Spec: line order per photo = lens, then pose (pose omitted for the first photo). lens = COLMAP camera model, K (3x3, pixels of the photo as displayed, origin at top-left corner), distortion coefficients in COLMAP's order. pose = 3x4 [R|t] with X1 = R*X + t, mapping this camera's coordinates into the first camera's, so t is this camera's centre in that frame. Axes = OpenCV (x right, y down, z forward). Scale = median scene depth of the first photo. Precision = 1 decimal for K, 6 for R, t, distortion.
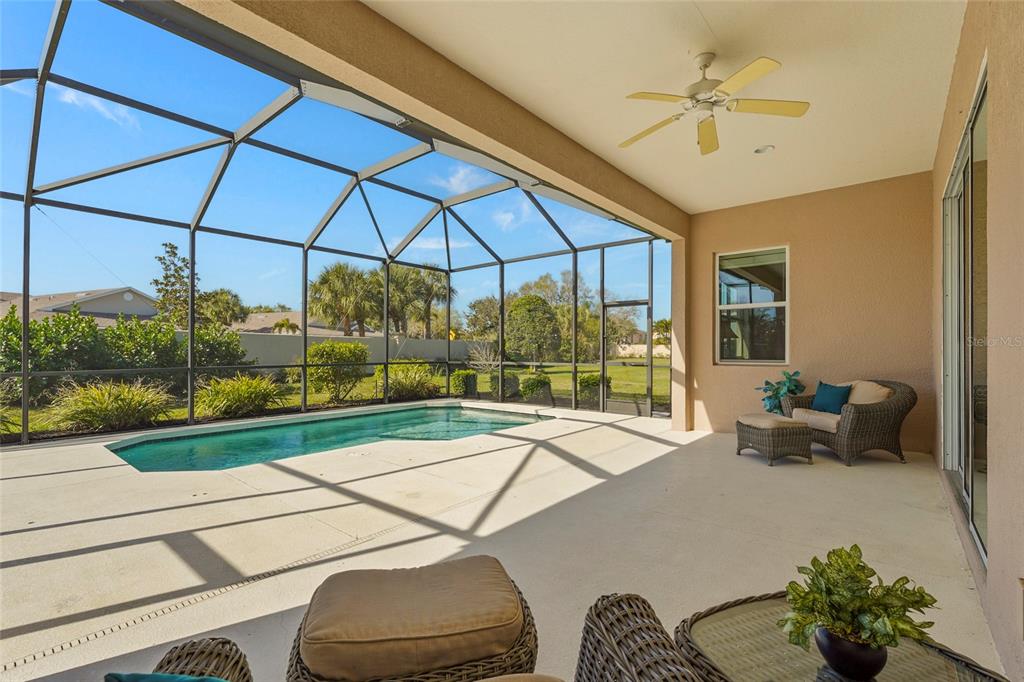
lens RADIAL K [[464.9, 0, 516.9], [0, 464.9, 350.4], [0, 0, 1]] dist [-0.002267, 0.000578]
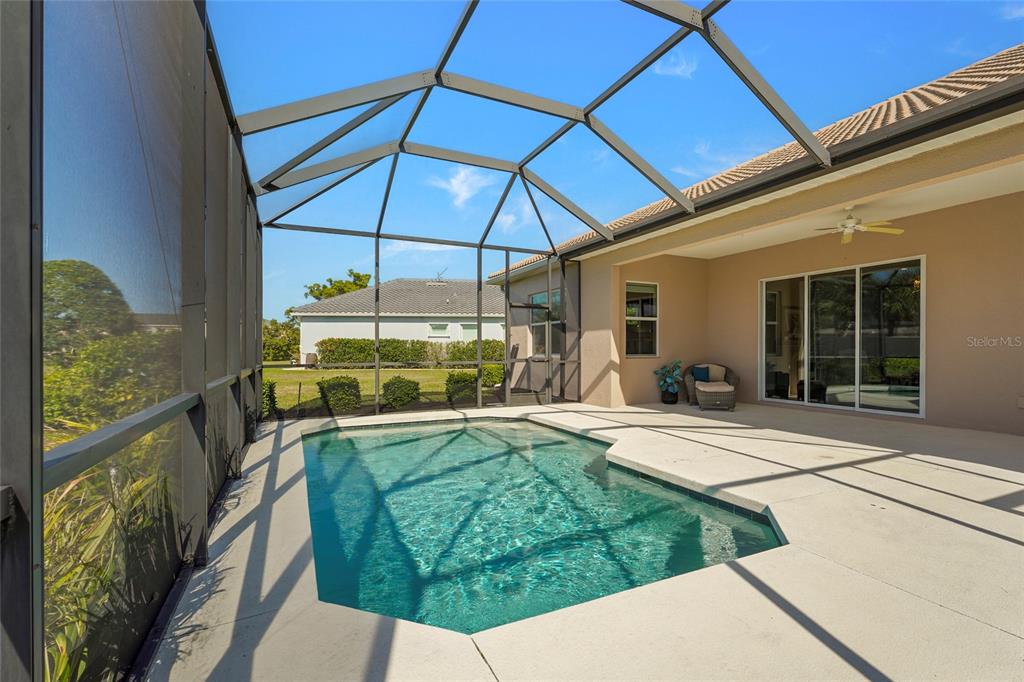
lens RADIAL K [[464.9, 0, 515.7], [0, 464.9, 349.8], [0, 0, 1]] dist [-0.002267, 0.000578]
pose [[0.410262, 0.001649, 0.911966, -0.662841], [0.002539, 0.999992, -0.002950, 0.006136], [-0.911964, 0.003526, 0.410254, 0.473384]]
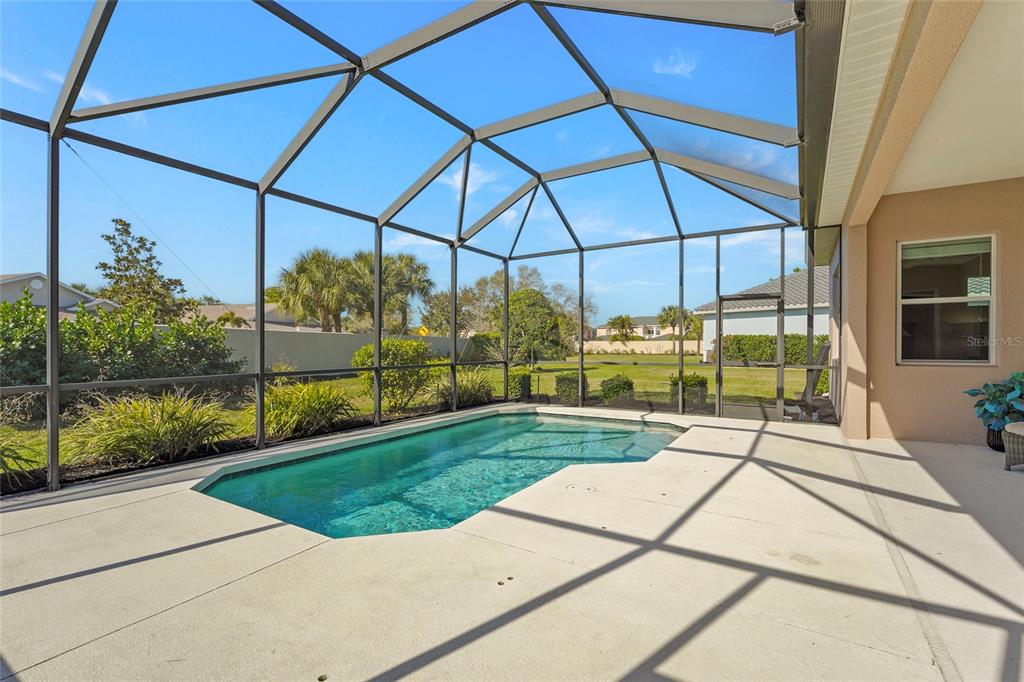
lens RADIAL K [[464.9, 0, 514.2], [0, 464.9, 349.6], [0, 0, 1]] dist [-0.002267, 0.000578]
pose [[0.990210, -0.002717, 0.139557, -0.287650], [0.001878, 0.999979, 0.006141, -0.003667], [-0.139571, -0.005819, 0.990195, 0.137442]]
